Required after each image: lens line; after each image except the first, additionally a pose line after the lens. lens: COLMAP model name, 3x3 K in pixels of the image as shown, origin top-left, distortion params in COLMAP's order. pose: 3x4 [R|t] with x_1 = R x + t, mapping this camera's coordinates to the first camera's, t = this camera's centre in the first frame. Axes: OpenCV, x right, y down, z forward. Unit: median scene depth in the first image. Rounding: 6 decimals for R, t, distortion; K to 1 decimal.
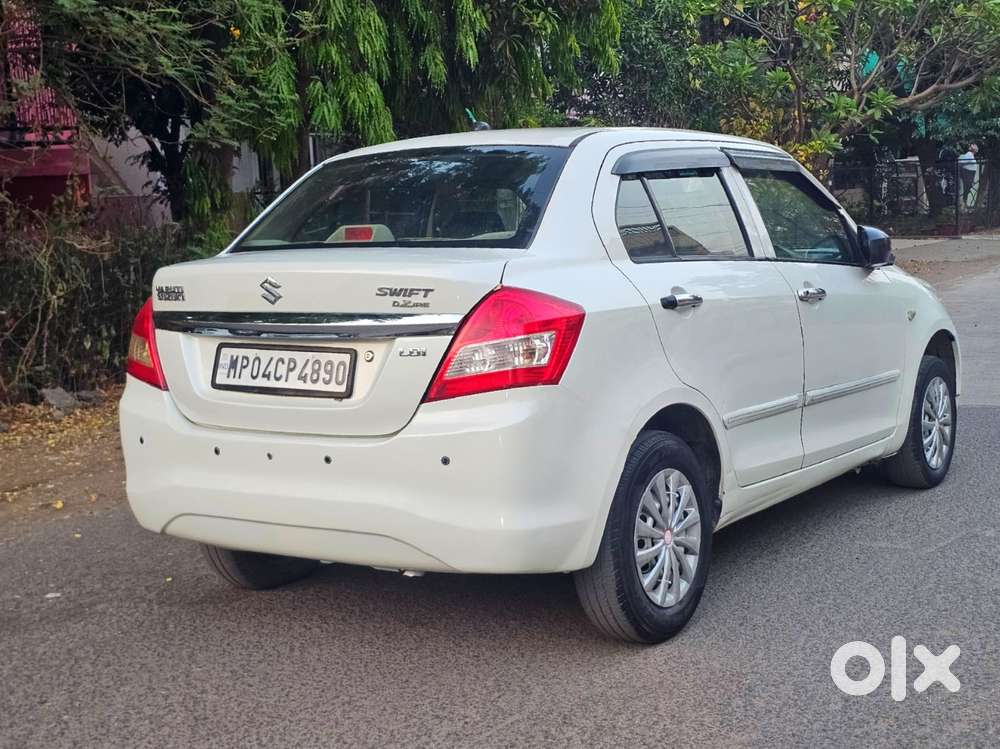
lens RADIAL K [[1346.5, 0, 500.0], [0, 1346.5, 374.5], [0, 0, 1]] dist [0.167621, -0.586887]
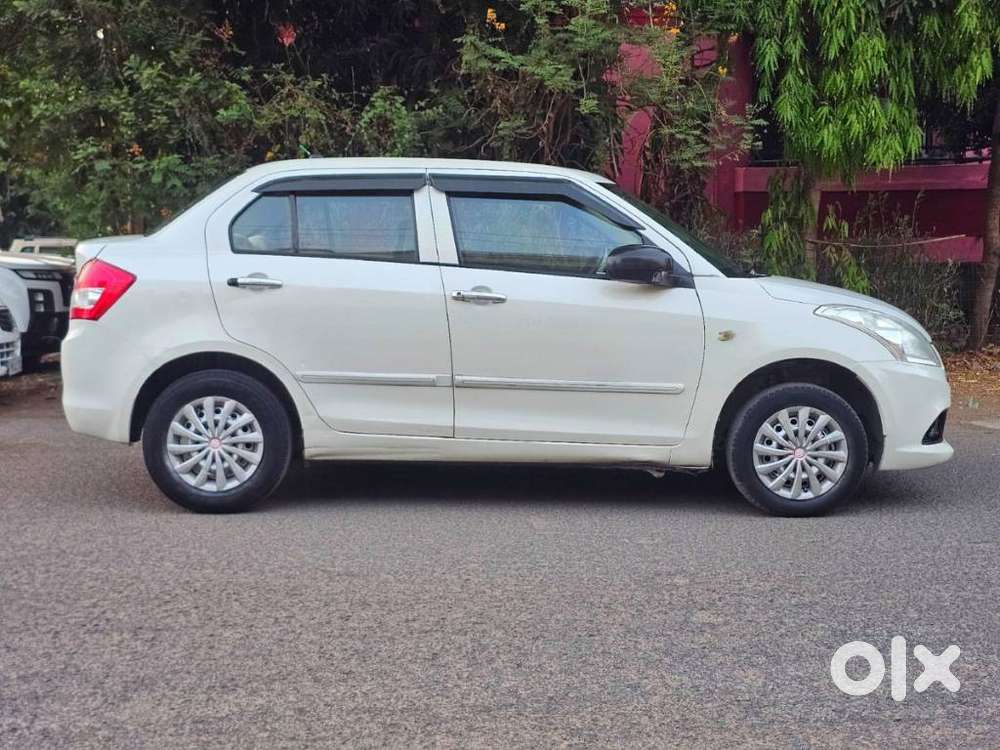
lens RADIAL K [[1312.6, 0, 546.2], [0, 1312.6, 376.2], [0, 0, 1]] dist [0.164354, -0.438326]
pose [[0.604478, 0.125524, -0.786670, 1.477141], [-0.127491, 0.990023, 0.060008, -0.083051], [0.786354, 0.064020, 0.614450, 0.415549]]
